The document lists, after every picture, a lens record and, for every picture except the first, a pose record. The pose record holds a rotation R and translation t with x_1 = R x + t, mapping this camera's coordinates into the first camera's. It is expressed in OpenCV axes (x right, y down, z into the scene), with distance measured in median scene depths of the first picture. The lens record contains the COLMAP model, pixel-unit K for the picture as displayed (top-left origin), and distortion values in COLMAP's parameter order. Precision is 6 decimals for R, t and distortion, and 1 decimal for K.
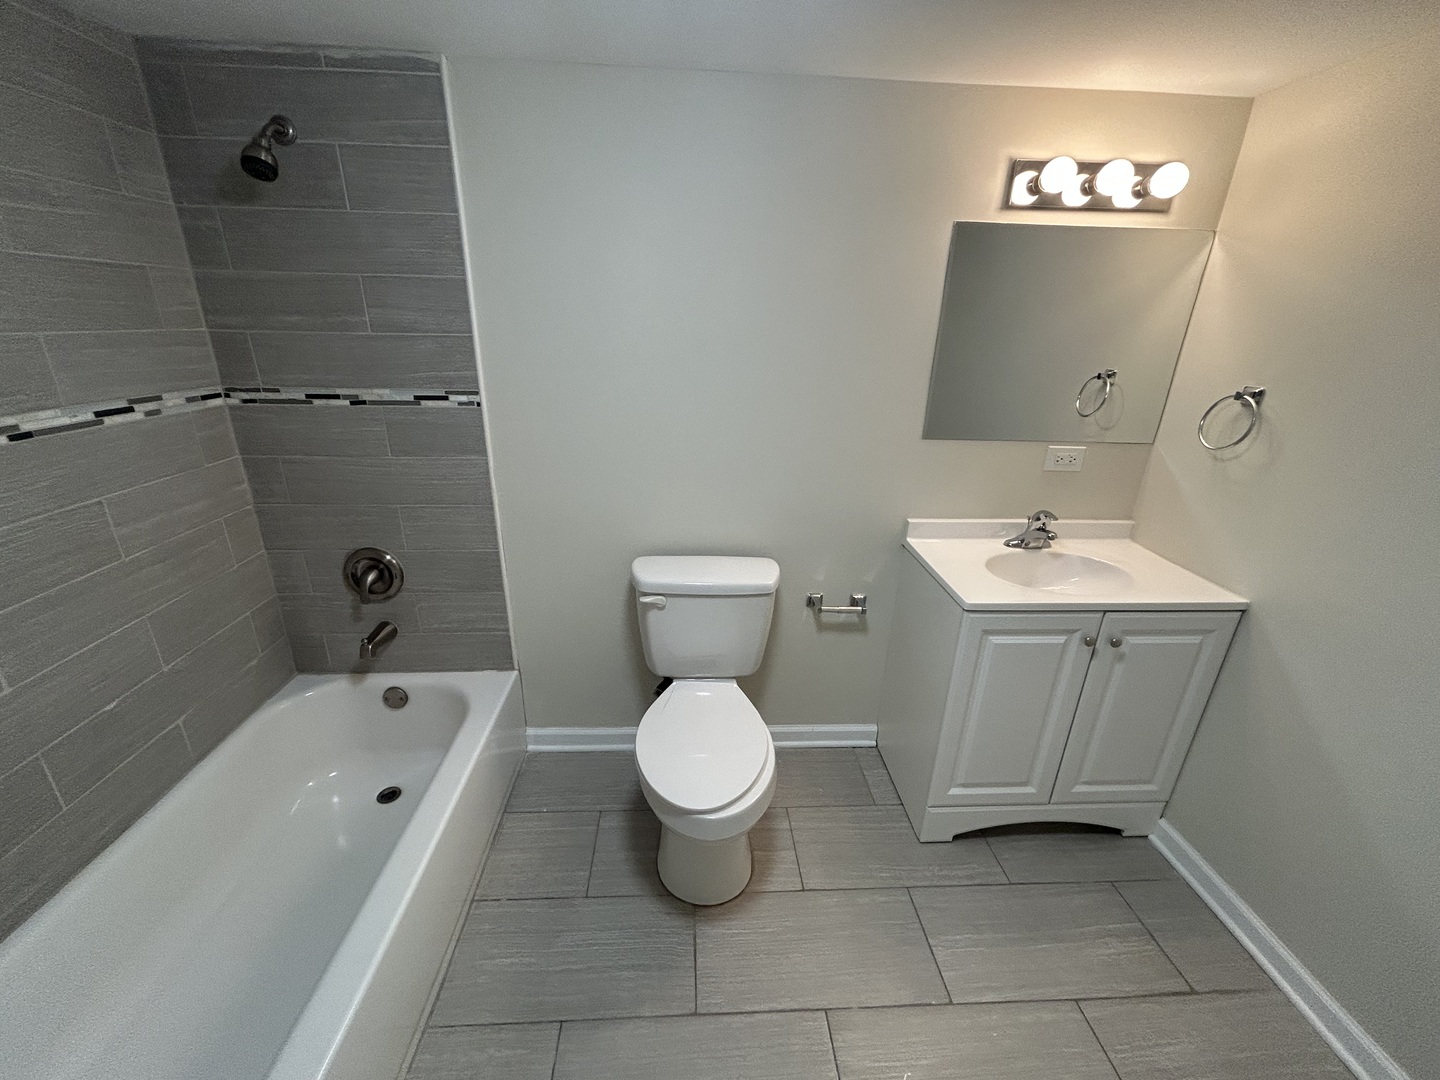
lens RADIAL K [[574.2, 0, 718.0], [0, 574.2, 545.1], [0, 0, 1]] dist [-0.021251, 0.000205]
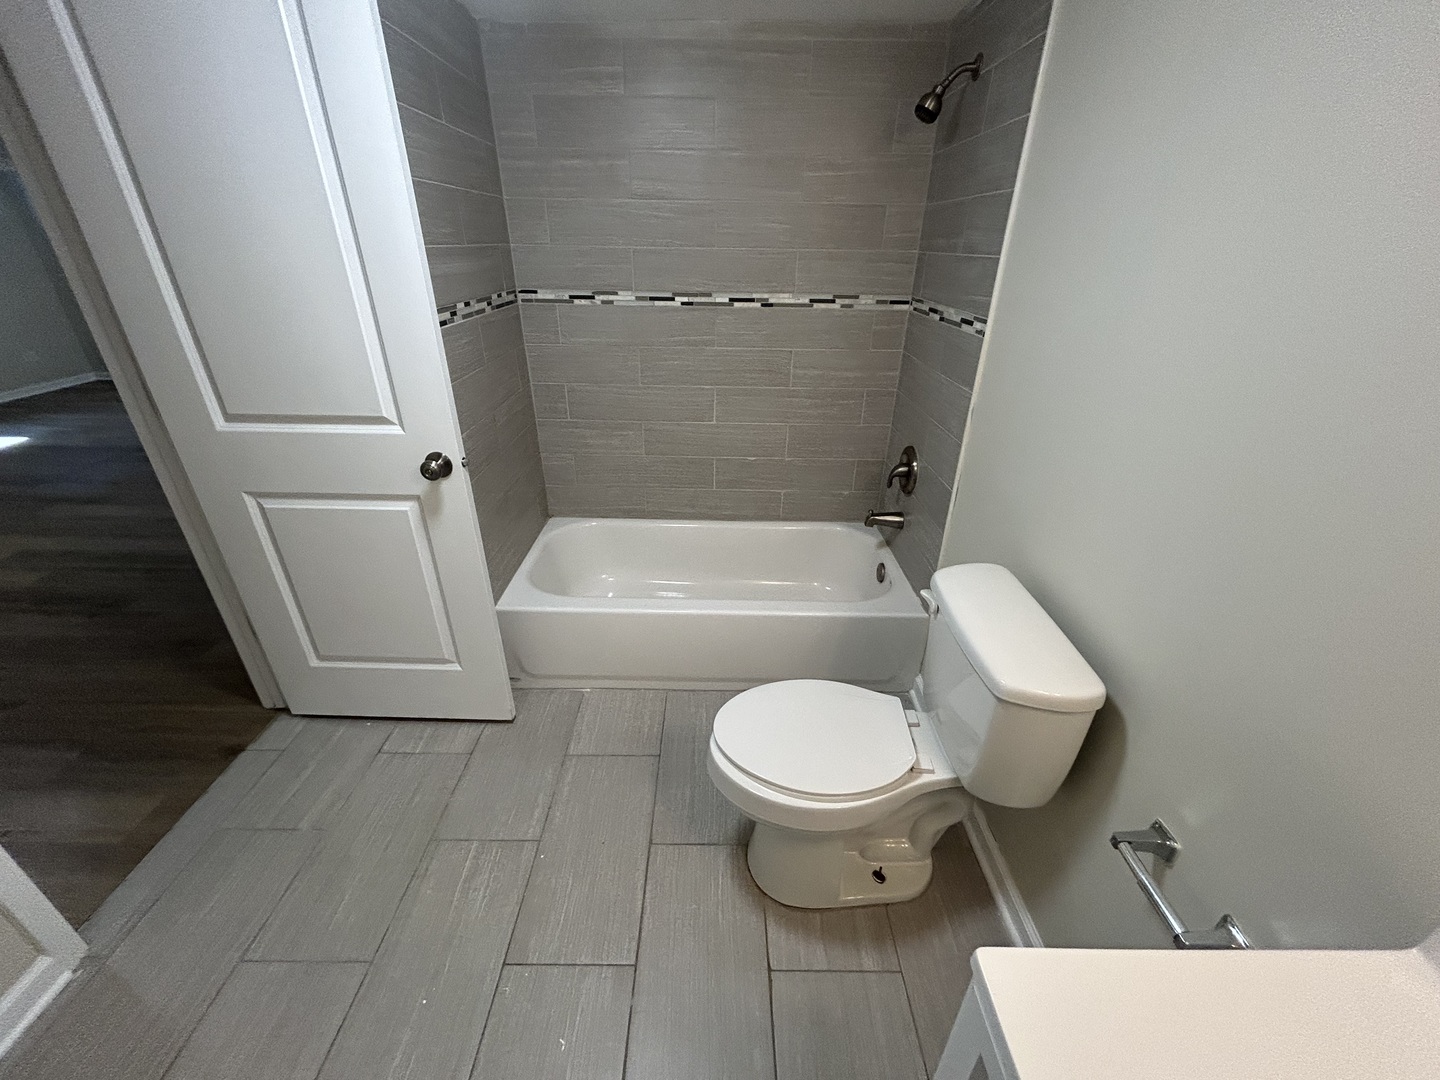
lens RADIAL K [[582.1, 0, 720.0], [0, 582.1, 540.0], [0, 0, 1]] dist [-0.000753, 0.000742]
pose [[-0.054674, 0.448435, -0.892142, 0.760480], [-0.372686, 0.819744, 0.434885, -0.288799], [0.926346, 0.356265, 0.122307, 0.749374]]
